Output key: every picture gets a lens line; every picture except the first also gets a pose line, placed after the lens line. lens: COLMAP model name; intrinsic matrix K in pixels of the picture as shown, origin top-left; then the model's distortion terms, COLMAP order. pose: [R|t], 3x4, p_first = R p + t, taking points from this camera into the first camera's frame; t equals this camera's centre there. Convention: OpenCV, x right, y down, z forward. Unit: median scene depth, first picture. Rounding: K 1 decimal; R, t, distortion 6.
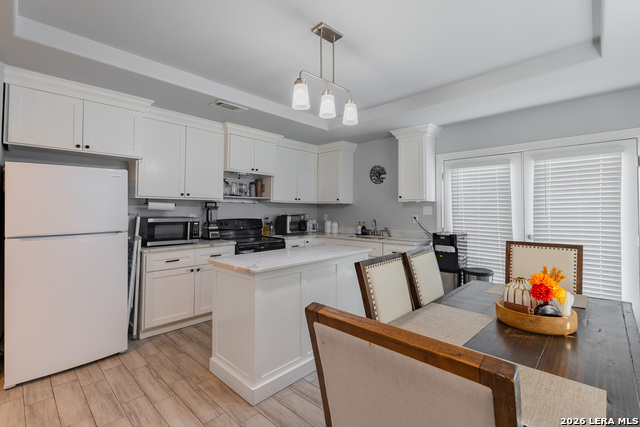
lens RADIAL K [[293.2, 0, 319.2], [0, 293.2, 203.9], [0, 0, 1]] dist [0.008126, -0.001789]
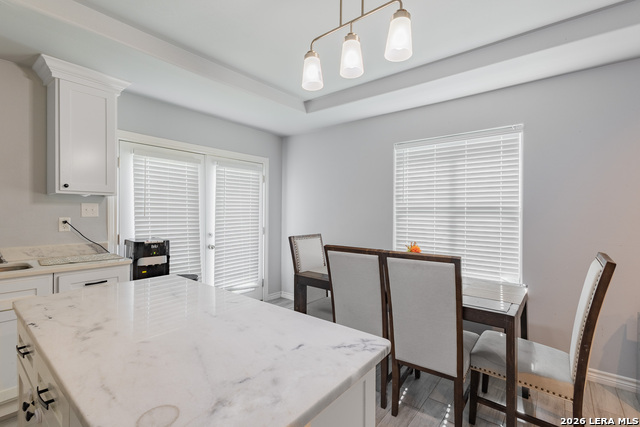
lens RADIAL K [[293.2, 0, 321.8], [0, 293.2, 213.5], [0, 0, 1]] dist [0.008126, -0.001789]
pose [[-0.088827, -0.006371, 0.996027, -0.341013], [-0.029699, 0.999552, 0.003745, 0.014421], [-0.995604, -0.029248, -0.088976, 0.589727]]
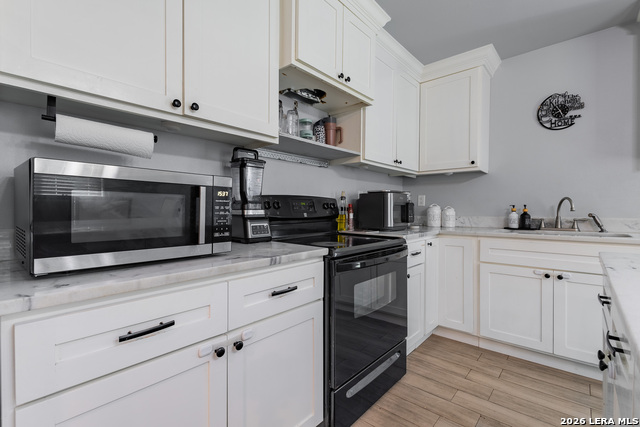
lens RADIAL K [[293.2, 0, 318.4], [0, 293.2, 212.8], [0, 0, 1]] dist [0.008126, -0.001789]
pose [[0.999287, -0.007130, 0.037070, -0.291545], [0.005849, 0.999385, 0.034565, 0.069016], [-0.037293, -0.034324, 0.998715, 0.602135]]
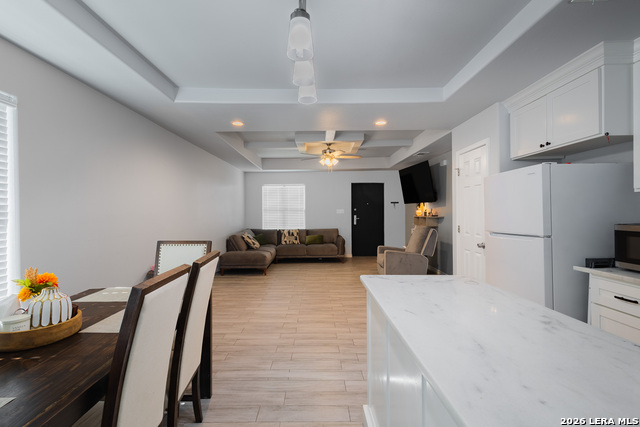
lens RADIAL K [[293.2, 0, 316.8], [0, 293.2, 212.6], [0, 0, 1]] dist [0.008126, -0.001789]
pose [[-0.720736, 0.002004, -0.693207, 0.267531], [0.018168, 0.999707, -0.015999, 0.017828], [0.692972, -0.024125, -0.720561, 0.806617]]
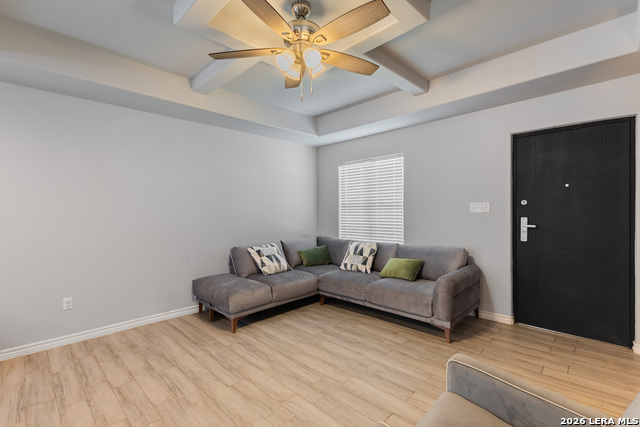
lens RADIAL K [[293.2, 0, 319.4], [0, 293.2, 214.0], [0, 0, 1]] dist [0.008126, -0.001789]
pose [[-0.999870, 0.002513, 0.015911, -0.877761], [0.002382, 0.999963, -0.008285, 0.004235], [-0.015931, -0.008246, -0.999839, 0.281117]]
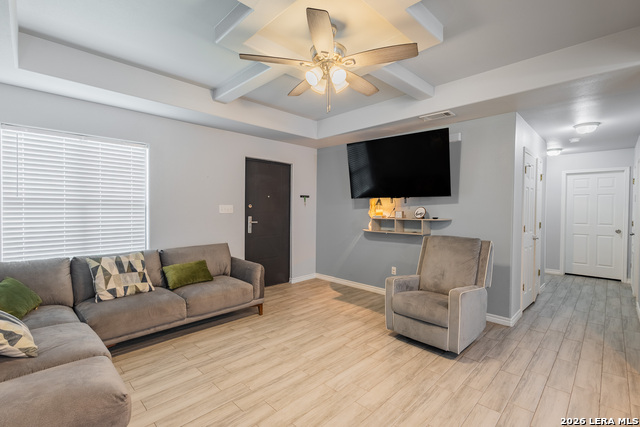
lens RADIAL K [[293.2, 0, 321.5], [0, 293.2, 214.5], [0, 0, 1]] dist [0.008126, -0.001789]
pose [[-0.012428, 0.010098, -0.999872, -0.249031], [0.015120, 0.999837, 0.009910, -0.007062], [0.999808, -0.014995, -0.012579, -0.256327]]
